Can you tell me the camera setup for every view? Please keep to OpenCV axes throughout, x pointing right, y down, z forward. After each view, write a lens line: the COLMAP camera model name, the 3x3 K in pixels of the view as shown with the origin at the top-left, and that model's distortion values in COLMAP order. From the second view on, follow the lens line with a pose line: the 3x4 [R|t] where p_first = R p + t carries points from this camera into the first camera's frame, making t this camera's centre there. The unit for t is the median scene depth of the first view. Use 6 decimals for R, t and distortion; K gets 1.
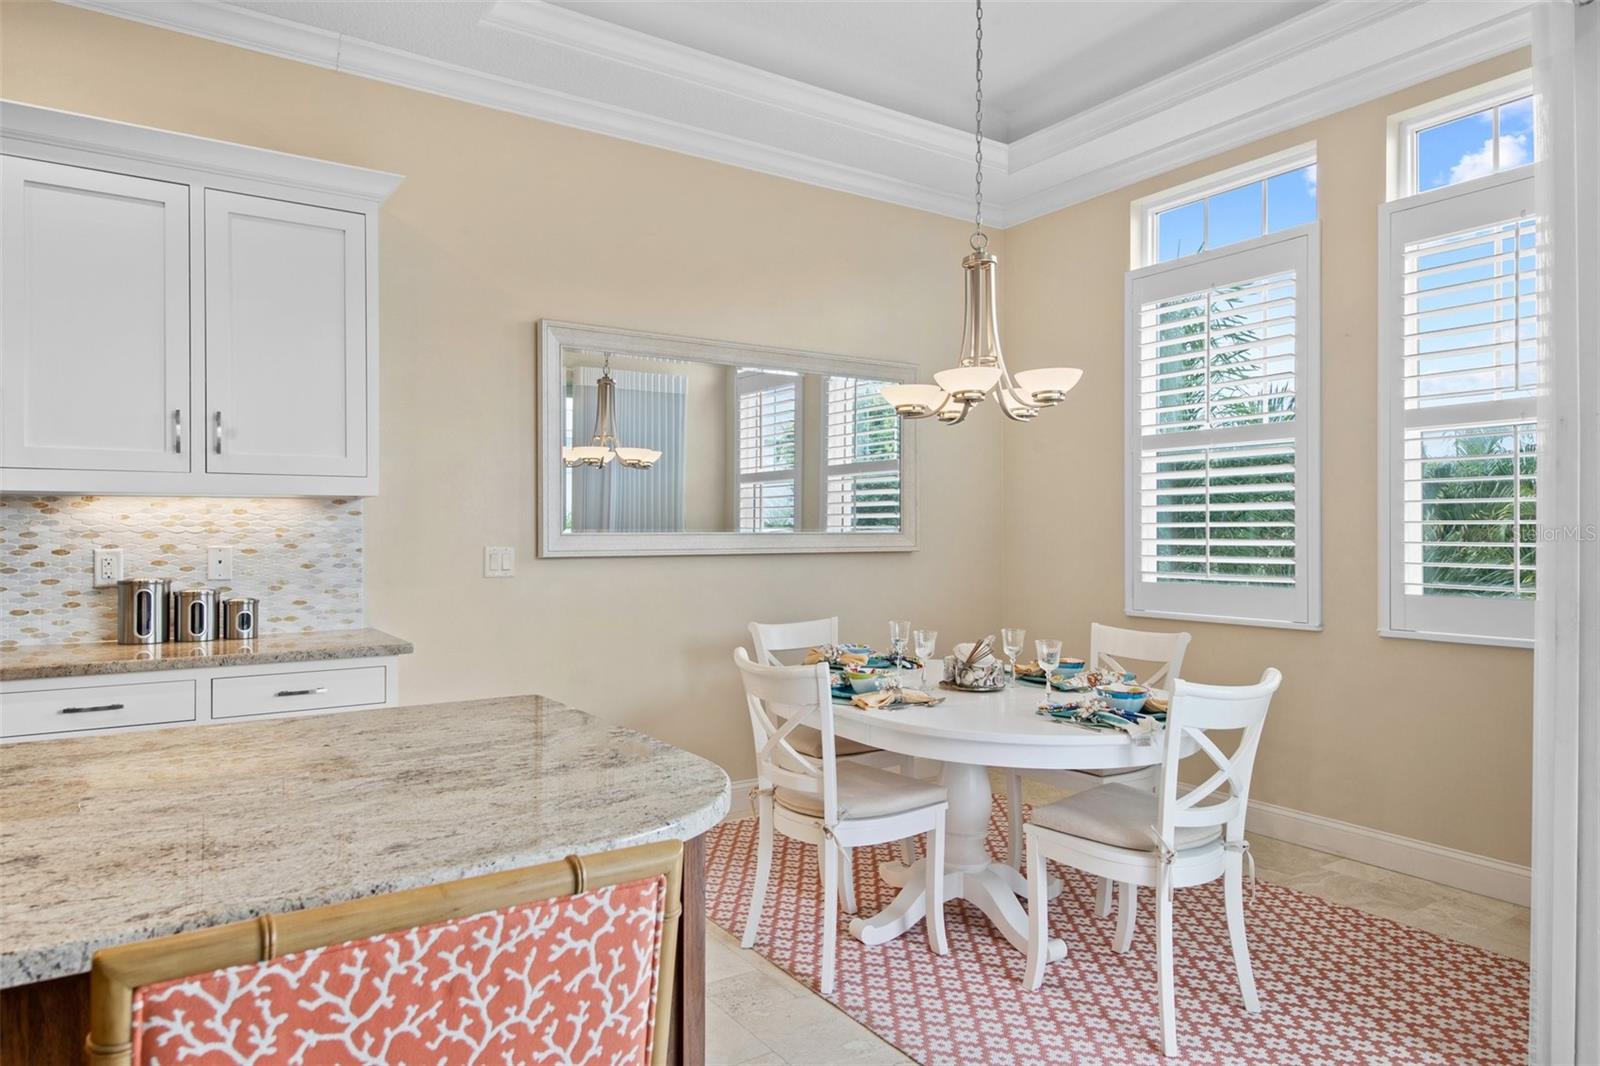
lens RADIAL K [[955.0, 0, 843.4], [0, 955.0, 579.8], [0, 0, 1]] dist [0.013978, -0.000719]
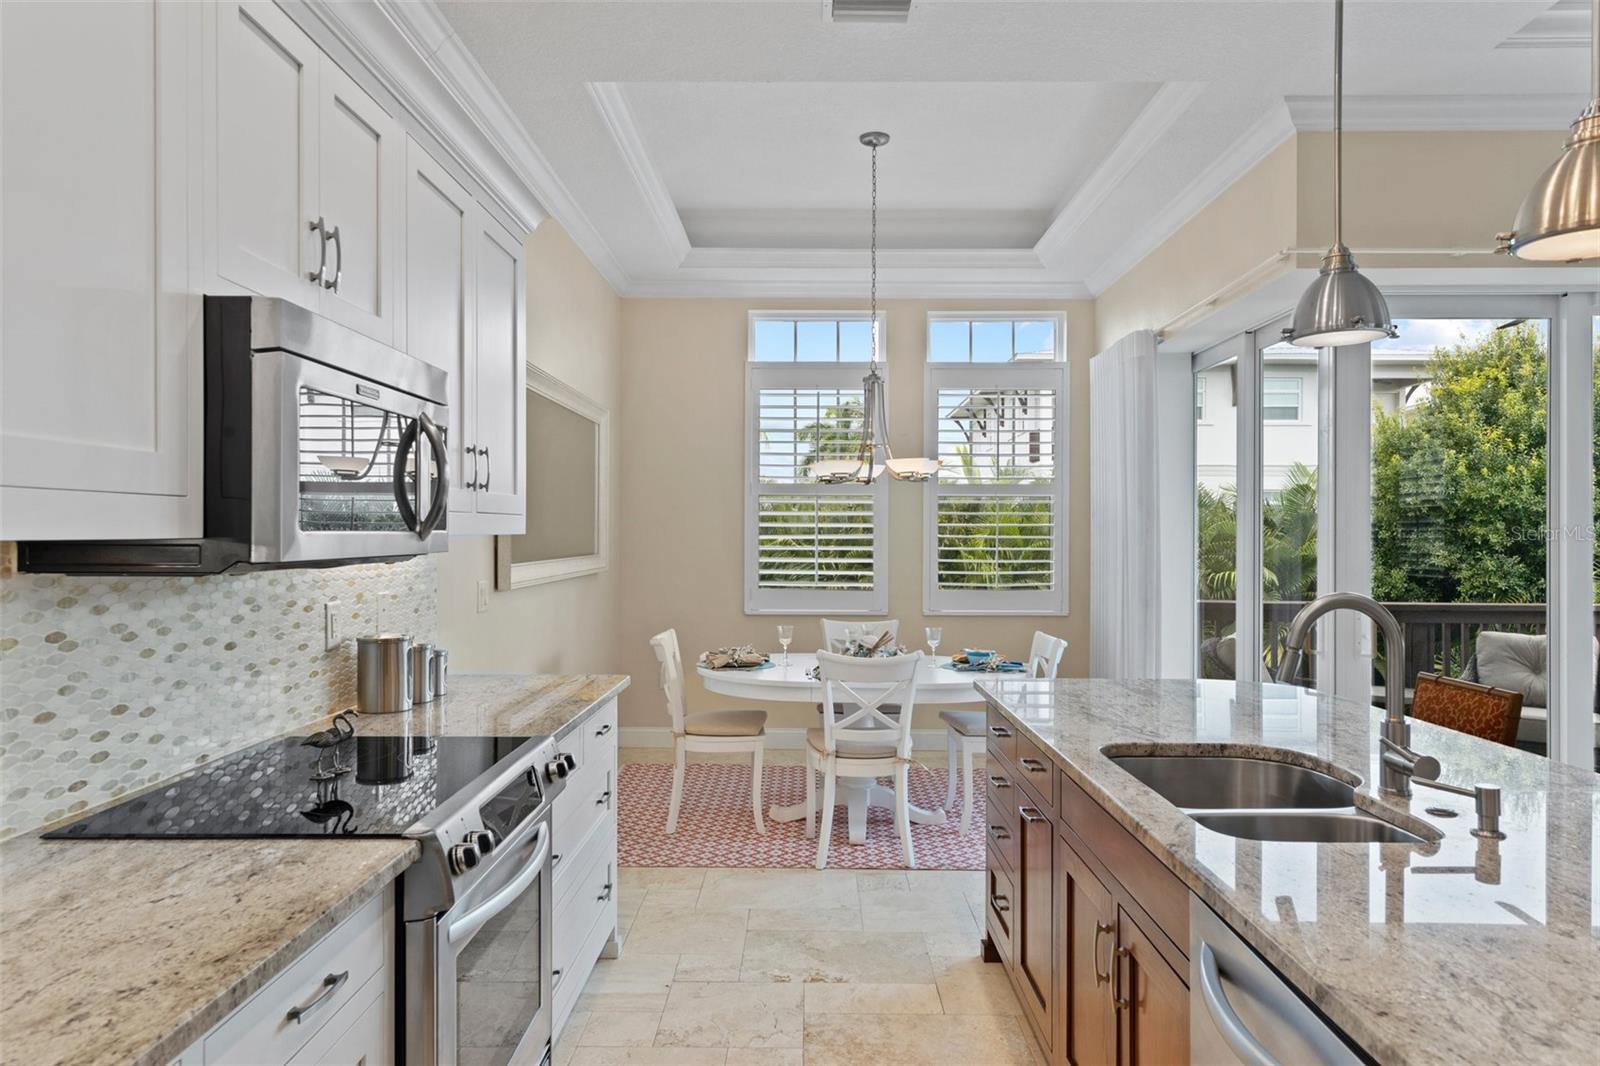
lens RADIAL K [[1024.5, 0, 805.1], [0, 1024.5, 533.4], [0, 0, 1]] dist [0.010215, 0.002286]
pose [[0.569808, 0.007753, 0.821741, -1.244119], [0.019781, 0.999536, -0.023147, -0.061311], [-0.821540, 0.029444, 0.569390, 0.177537]]
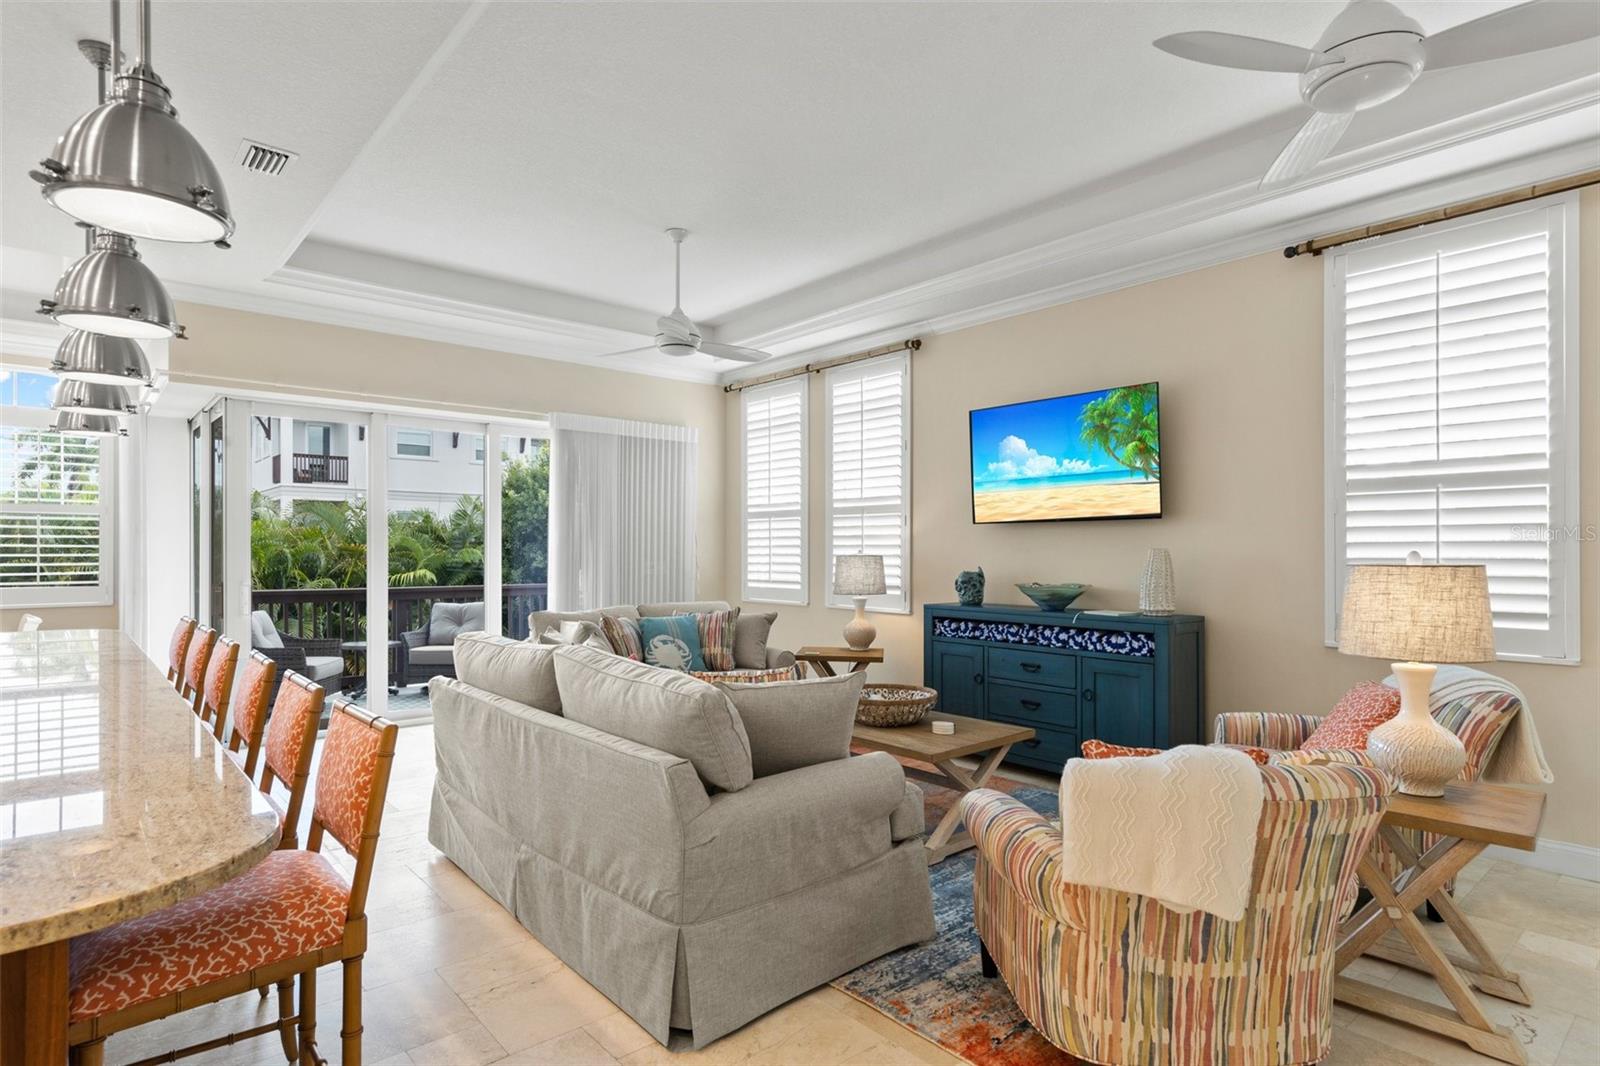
lens RADIAL K [[843.8, 0, 799.6], [0, 843.8, 550.9], [0, 0, 1]] dist [0.007208, 0.000192]
pose [[-0.116067, 0.003005, 0.993237, -1.727223], [0.030317, 0.999540, 0.000518, -0.021115], [-0.992779, 0.030172, -0.116105, -0.672920]]
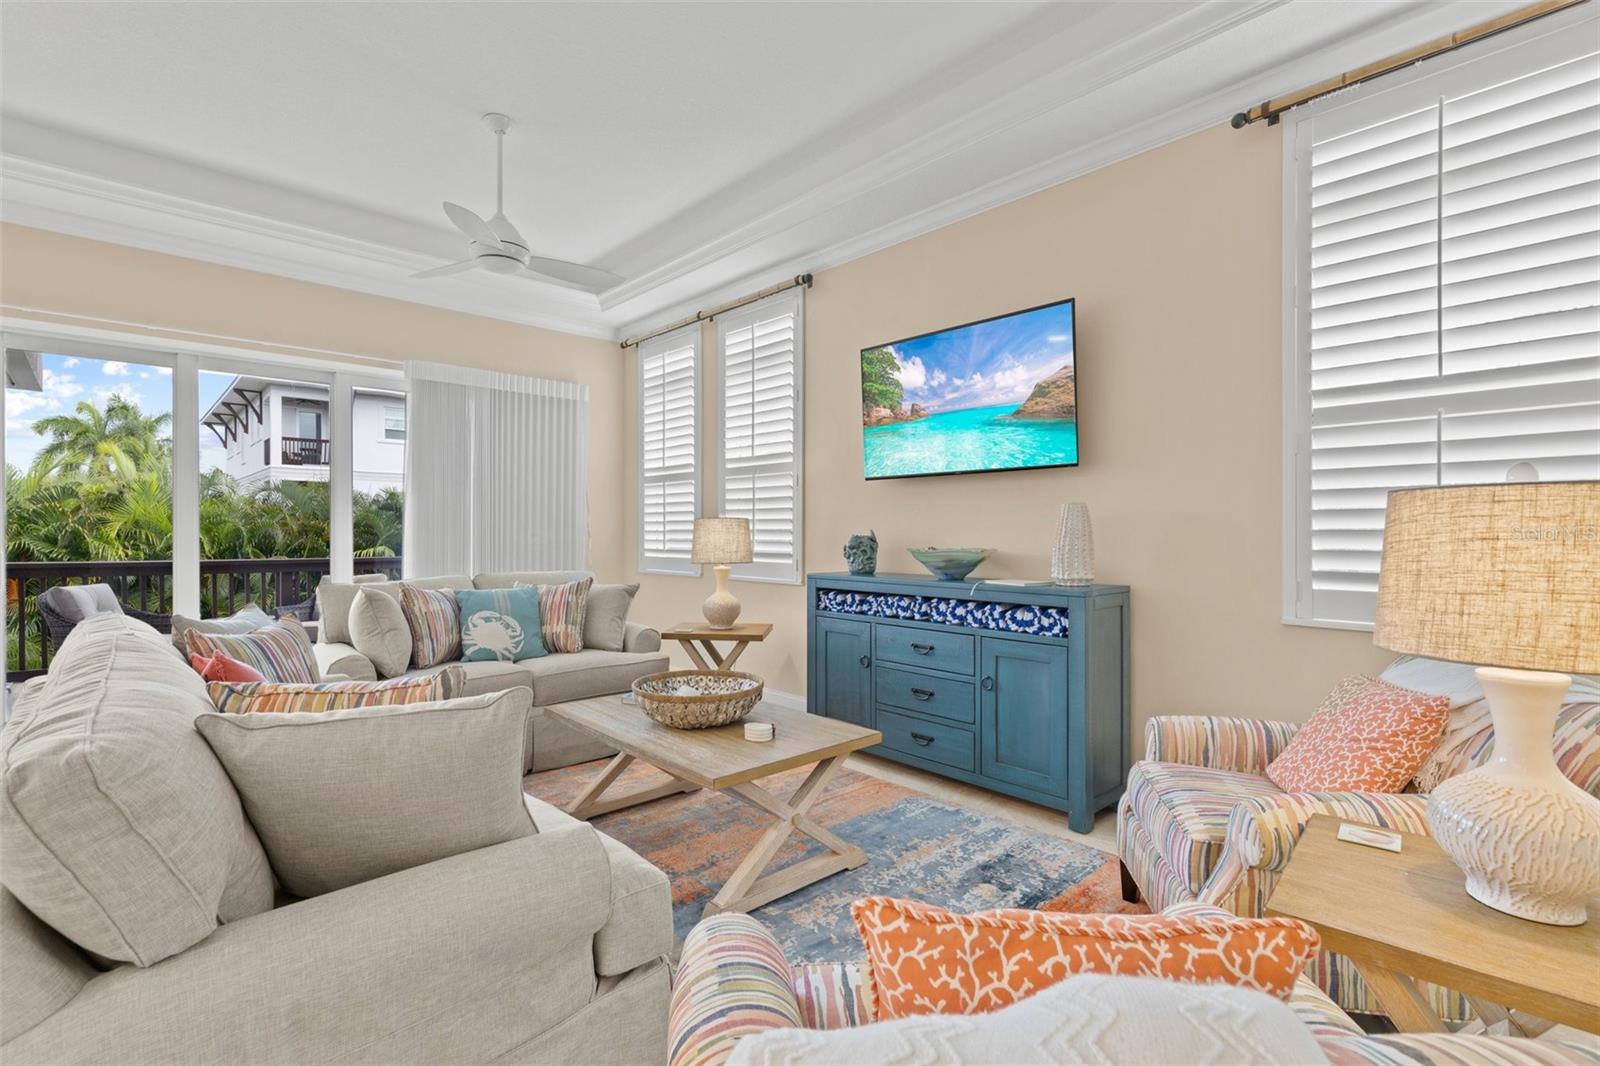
lens RADIAL K [[738.0, 0, 801.0], [0, 738.0, 533.3], [0, 0, 1]] dist [0.011593, -0.002605]
pose [[-0.151047, 0.000771, 0.988526, -1.297292], [0.030854, 0.999516, 0.003935, 0.022801], [-0.988045, 0.031095, -0.150998, -0.933005]]
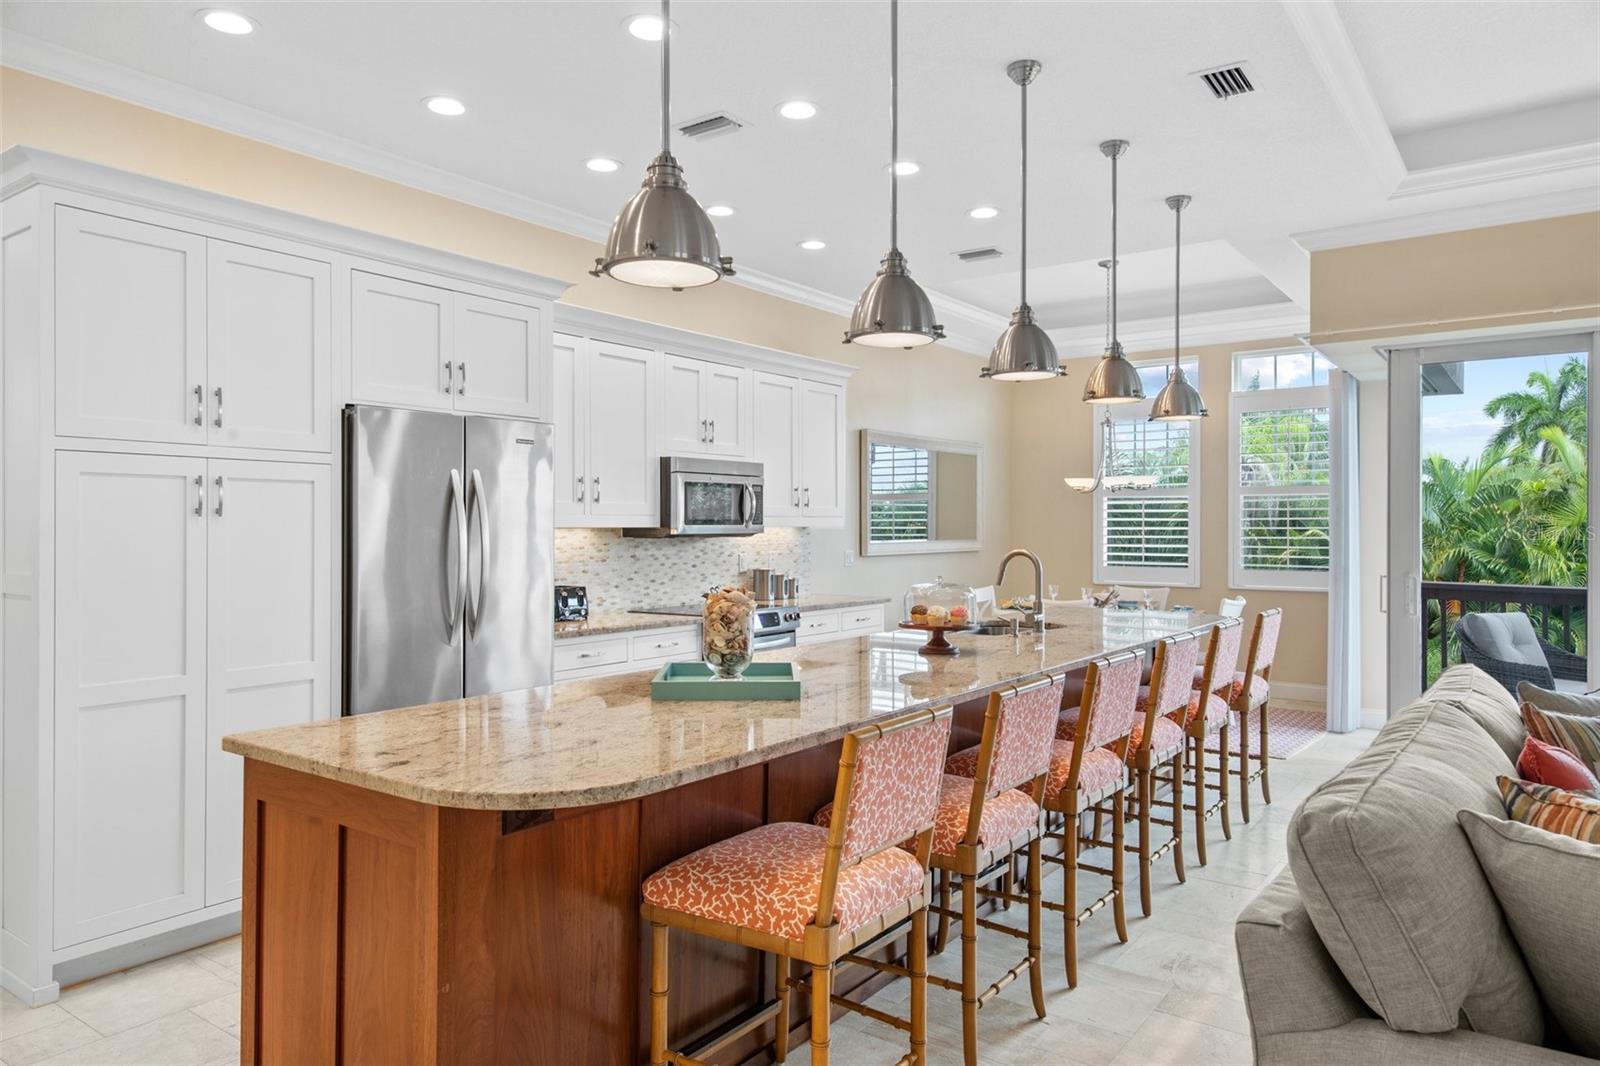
lens RADIAL K [[1042.3, 0, 809.8], [0, 1042.3, 535.9], [0, 0, 1]] dist [0.015203, 0.003031]
pose [[0.940009, 0.003128, 0.341136, -1.365751], [0.004558, 0.999754, -0.021727, -0.021169], [-0.341120, 0.021979, 0.939763, -1.075252]]
